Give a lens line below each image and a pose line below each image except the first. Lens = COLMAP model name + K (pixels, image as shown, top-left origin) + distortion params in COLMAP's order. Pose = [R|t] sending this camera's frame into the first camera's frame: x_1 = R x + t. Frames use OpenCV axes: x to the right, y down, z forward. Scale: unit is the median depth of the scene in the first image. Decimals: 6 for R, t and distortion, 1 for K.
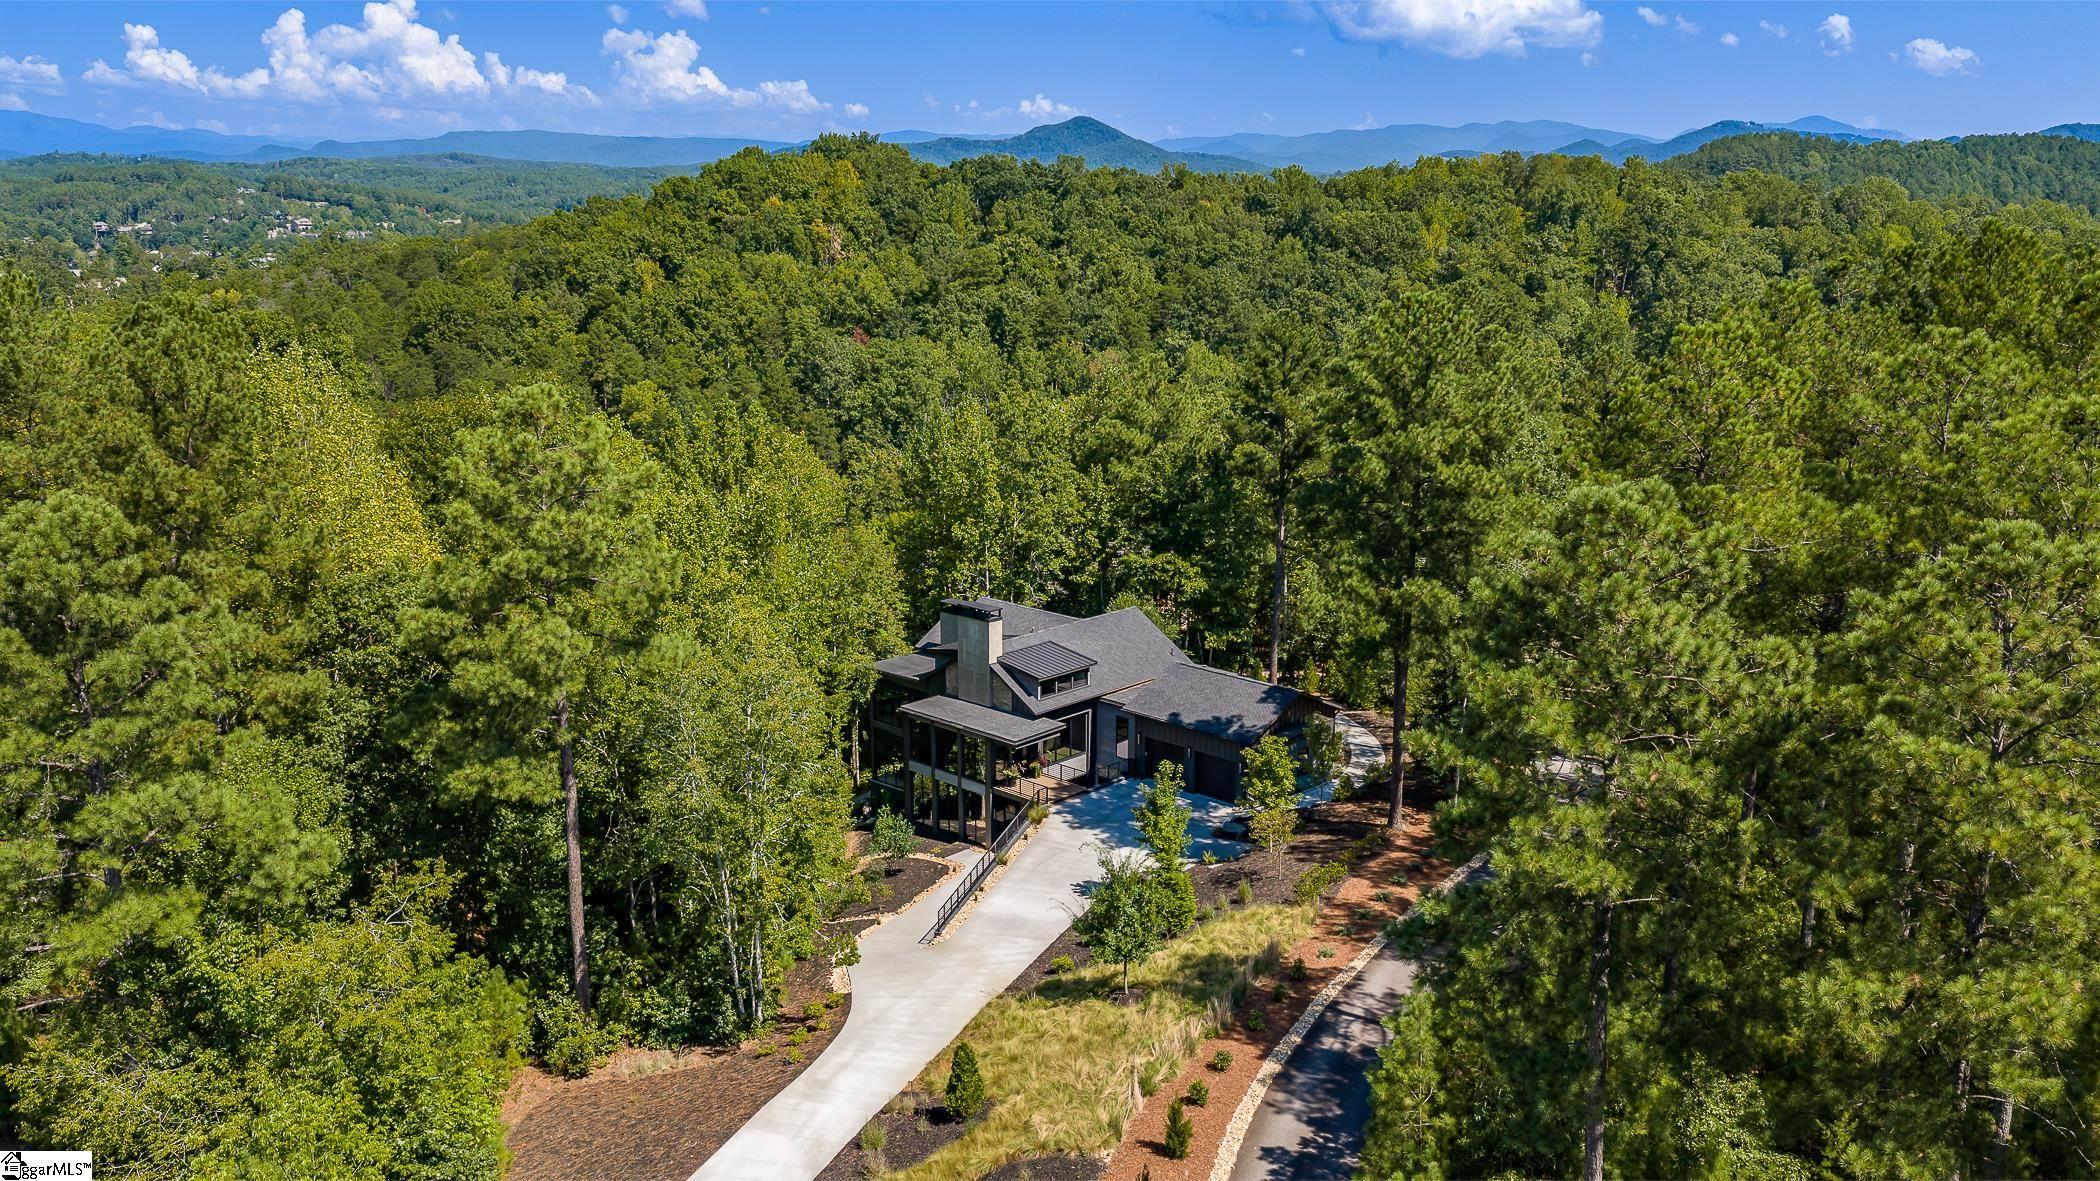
lens RADIAL K [[1823.4, 0, 1006.4], [0, 1823.4, 591.7], [0, 0, 1]] dist [0.002256, 0.000379]
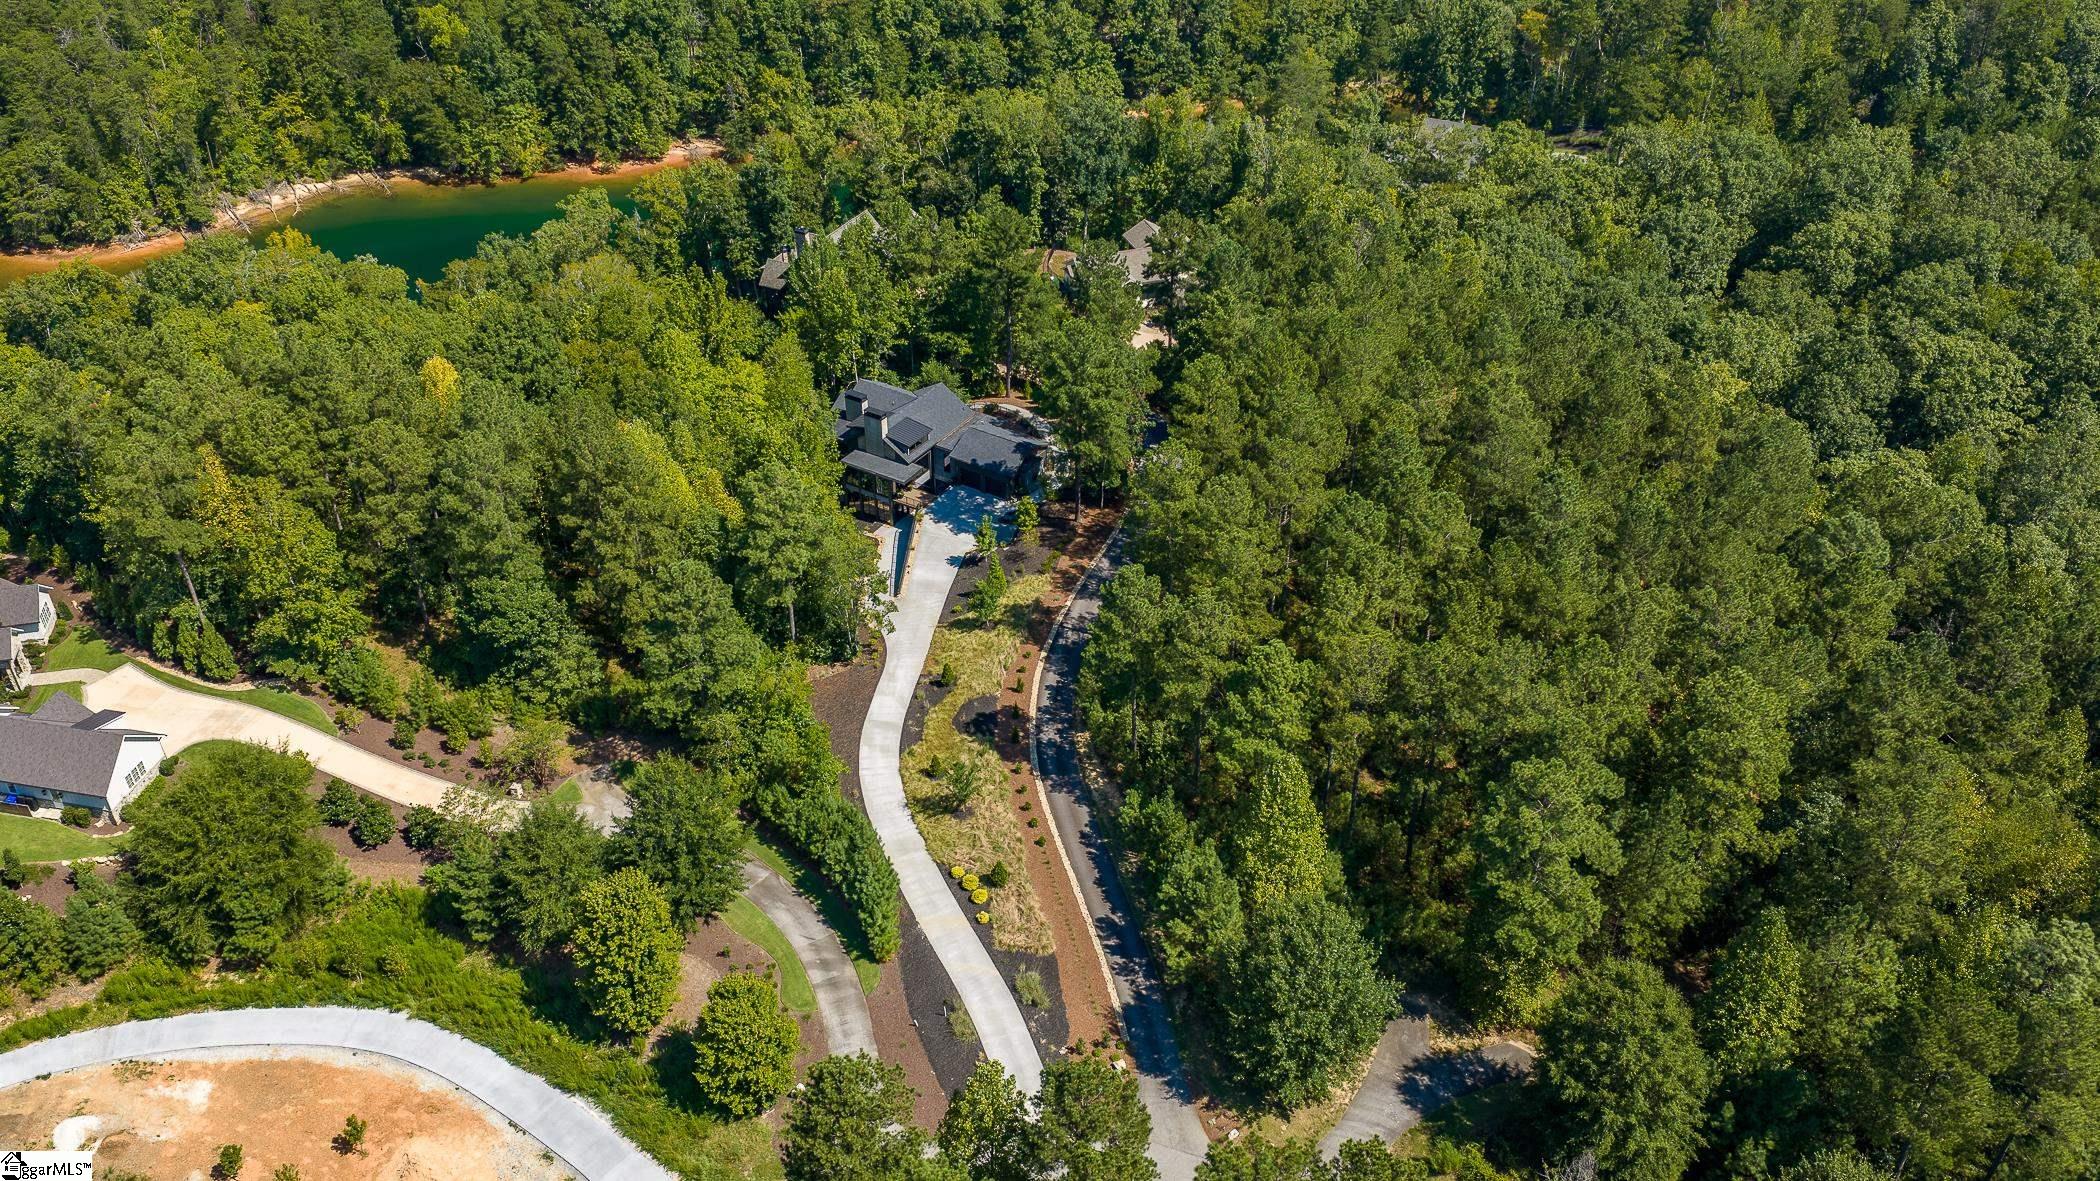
lens RADIAL K [[1823.4, 0, 1006.4], [0, 1823.4, 591.7], [0, 0, 1]] dist [0.002256, 0.000379]
pose [[0.980607, -0.117569, 0.156807, -0.292490], [0.056005, 0.934823, 0.350670, -0.697194], [-0.187814, -0.335088, 0.923278, -1.352252]]
